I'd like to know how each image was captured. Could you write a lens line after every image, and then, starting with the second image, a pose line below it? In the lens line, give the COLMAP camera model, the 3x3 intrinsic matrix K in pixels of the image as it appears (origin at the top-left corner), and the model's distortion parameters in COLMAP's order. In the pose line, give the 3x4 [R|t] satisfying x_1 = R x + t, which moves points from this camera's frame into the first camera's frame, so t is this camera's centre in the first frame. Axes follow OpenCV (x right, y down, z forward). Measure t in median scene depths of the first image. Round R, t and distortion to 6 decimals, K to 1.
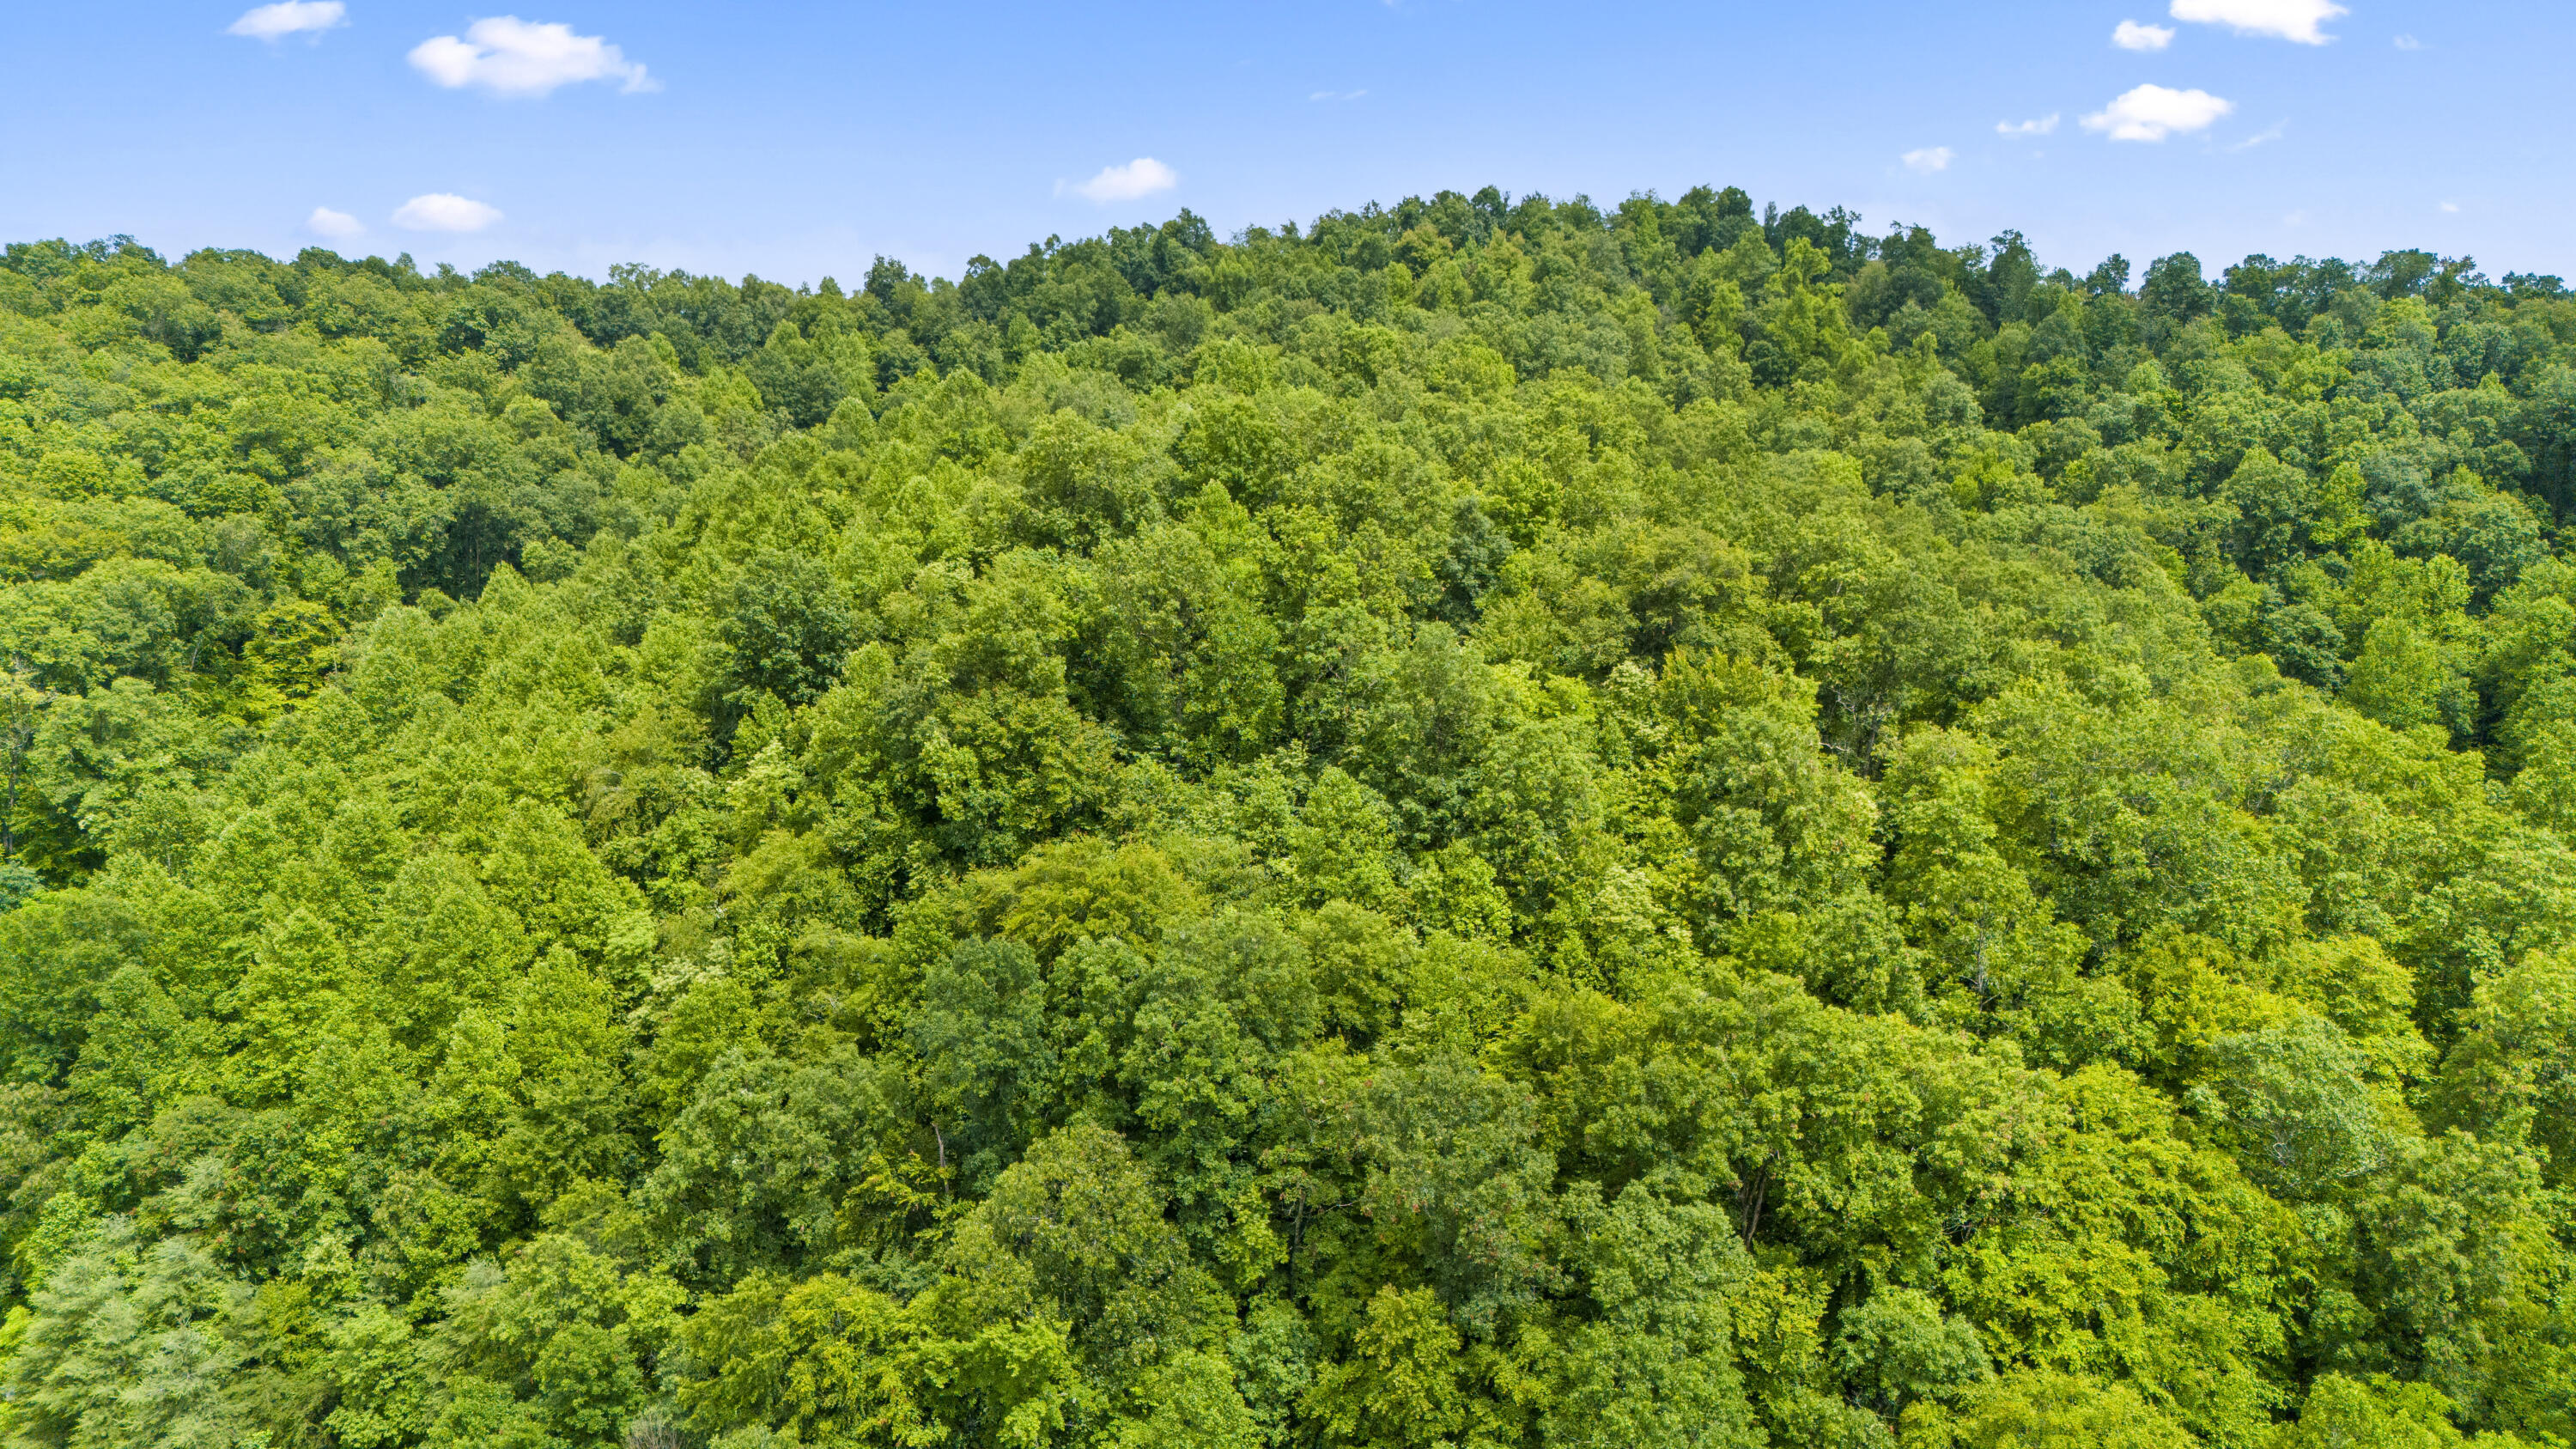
lens RADIAL K [[1893.4, 0, 1287.2], [0, 1893.4, 717.2], [0, 0, 1]] dist [0.071995, -0.059011]
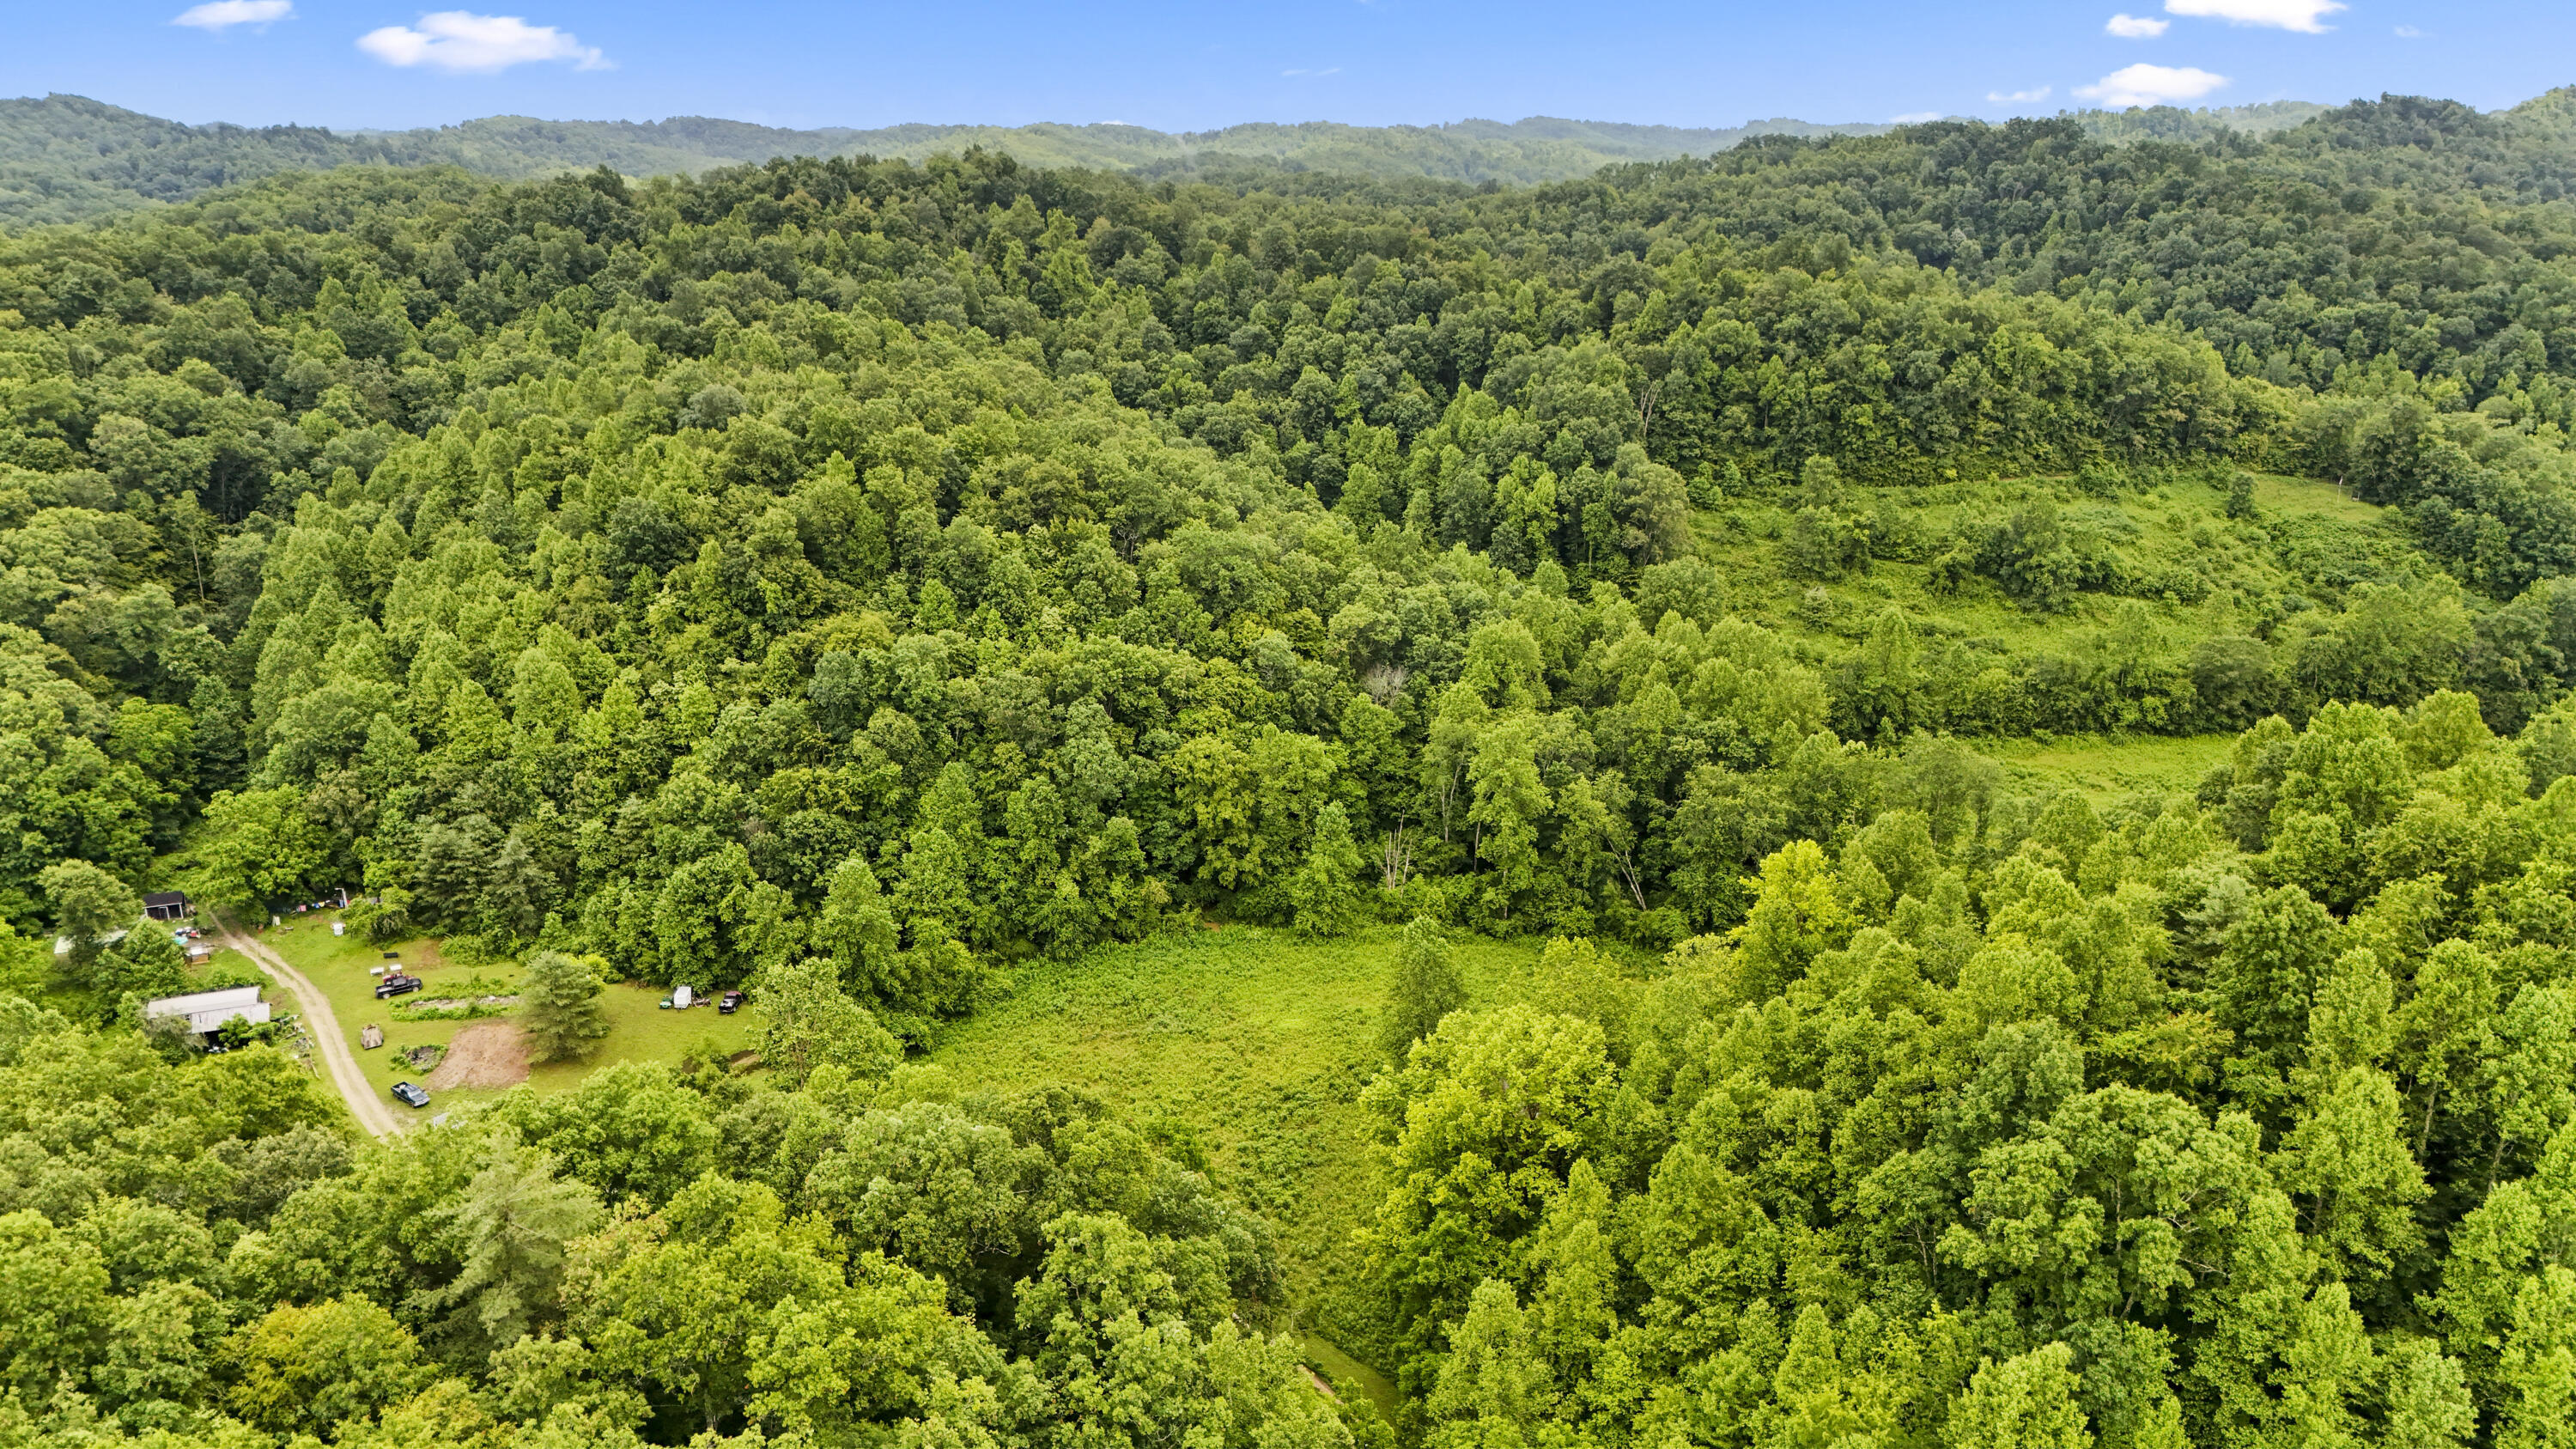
lens RADIAL K [[1893.4, 0, 1287.2], [0, 1893.4, 717.2], [0, 0, 1]] dist [0.071995, -0.059011]
pose [[0.924195, -0.113443, 0.364684, -0.467511], [0.069929, 0.988988, 0.130429, -0.085055], [-0.375465, -0.095040, 0.921951, -1.484617]]
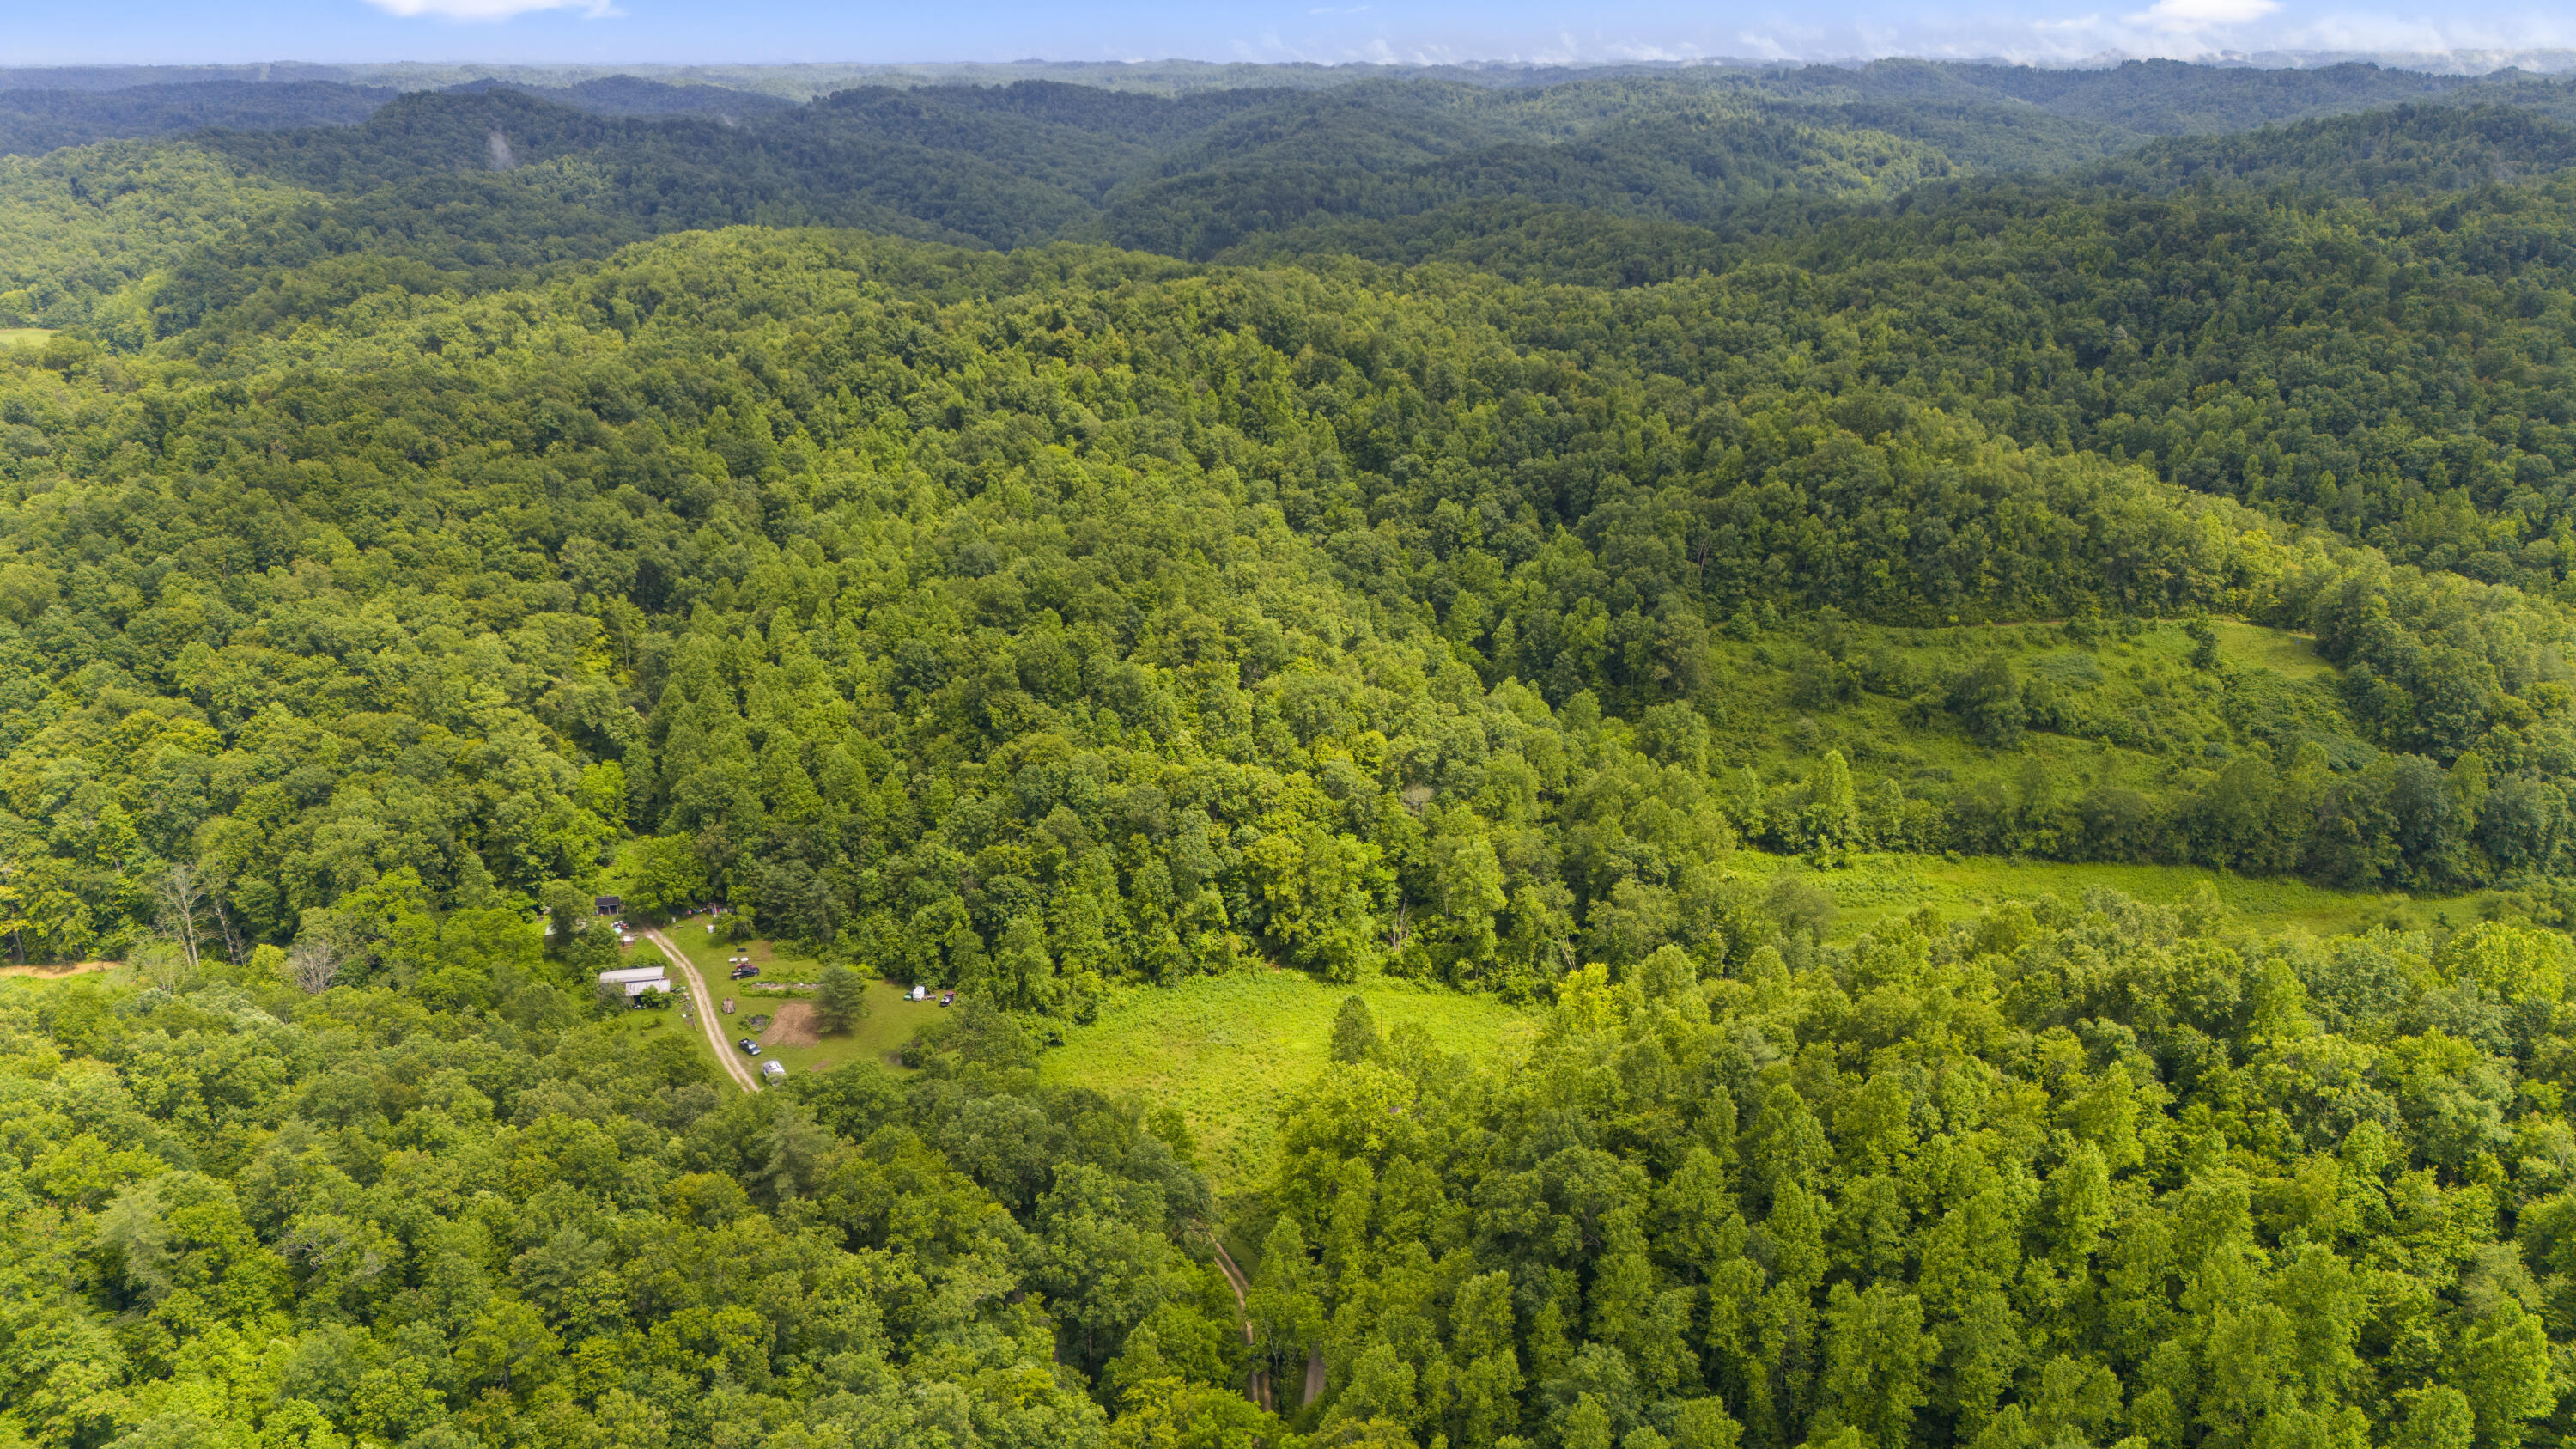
lens RADIAL K [[1929.0, 0, 1288.0], [0, 1929.0, 724.5], [0, 0, 1]] dist [0.084233, -0.083810]
pose [[0.976330, -0.075337, 0.202740, -0.370526], [0.042816, 0.986145, 0.160262, -0.503409], [-0.212005, -0.147788, 0.966029, -2.569372]]
